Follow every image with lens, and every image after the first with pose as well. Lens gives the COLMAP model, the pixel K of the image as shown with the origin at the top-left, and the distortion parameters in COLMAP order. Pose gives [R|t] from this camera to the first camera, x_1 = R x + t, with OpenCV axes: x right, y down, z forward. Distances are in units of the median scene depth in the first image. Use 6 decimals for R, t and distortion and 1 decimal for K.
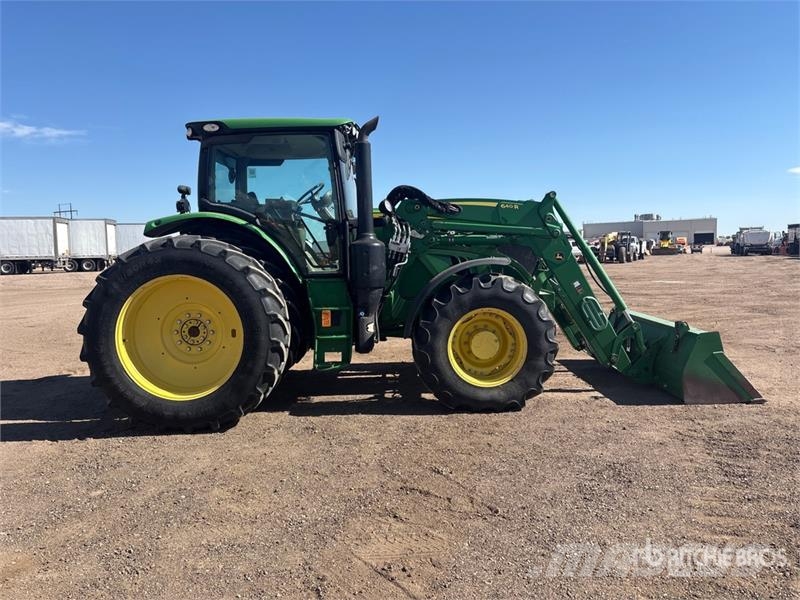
lens RADIAL K [[596.8, 0, 399.0], [0, 596.8, 296.4], [0, 0, 1]] dist [0.045718, -0.060289]
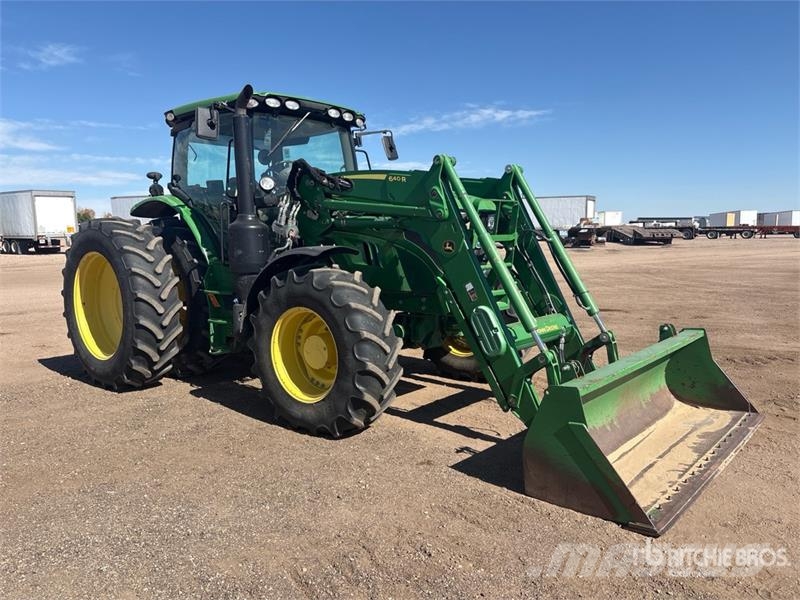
lens RADIAL K [[602.7, 0, 400.0], [0, 602.7, 300.0], [0, 0, 1]] dist [0.024599, 0.005652]
pose [[0.757094, 0.092370, -0.646743, 0.732032], [-0.058969, 0.995575, 0.073160, -0.055140], [0.650639, -0.017251, 0.759191, 0.429176]]
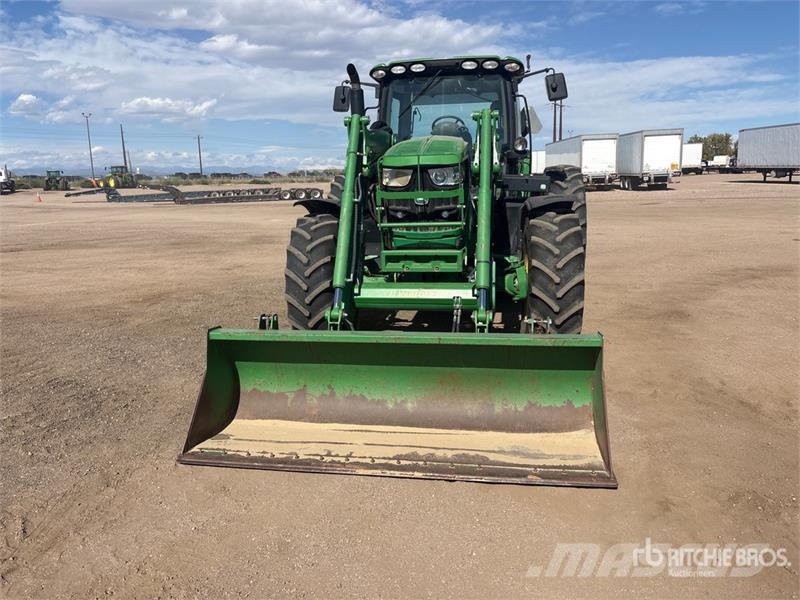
lens RADIAL K [[596.8, 0, 399.0], [0, 596.8, 296.4], [0, 0, 1]] dist [0.045718, -0.060289]
pose [[-0.163787, 0.221878, -0.961220, 1.023061], [-0.045966, 0.971604, 0.232107, -0.124663], [0.985424, 0.082199, -0.148937, 1.108511]]
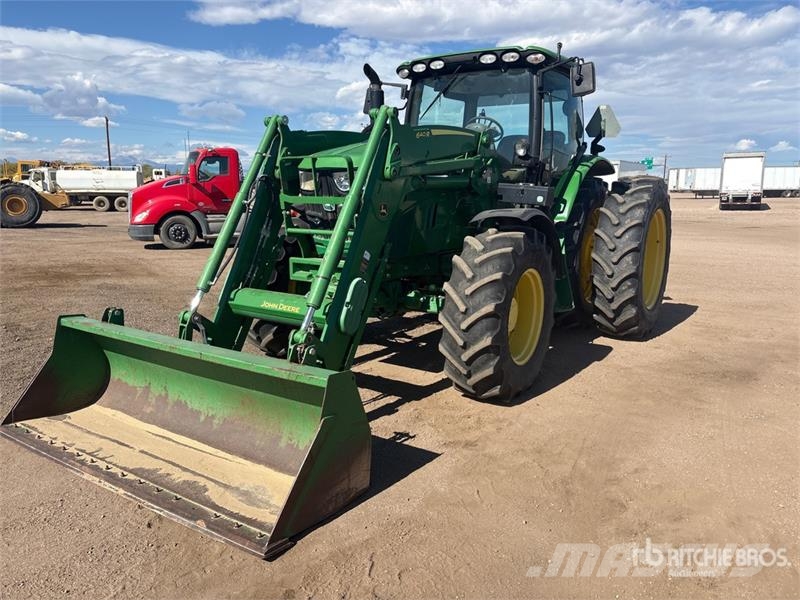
lens RADIAL K [[600.2, 0, 410.1], [0, 600.2, 306.1], [0, 0, 1]] dist [0.014344, -0.005392]
pose [[-0.546076, 0.182452, -0.817626, 0.828304], [-0.056612, 0.965727, 0.253311, -0.137506], [0.835821, 0.184615, -0.517031, 1.438739]]
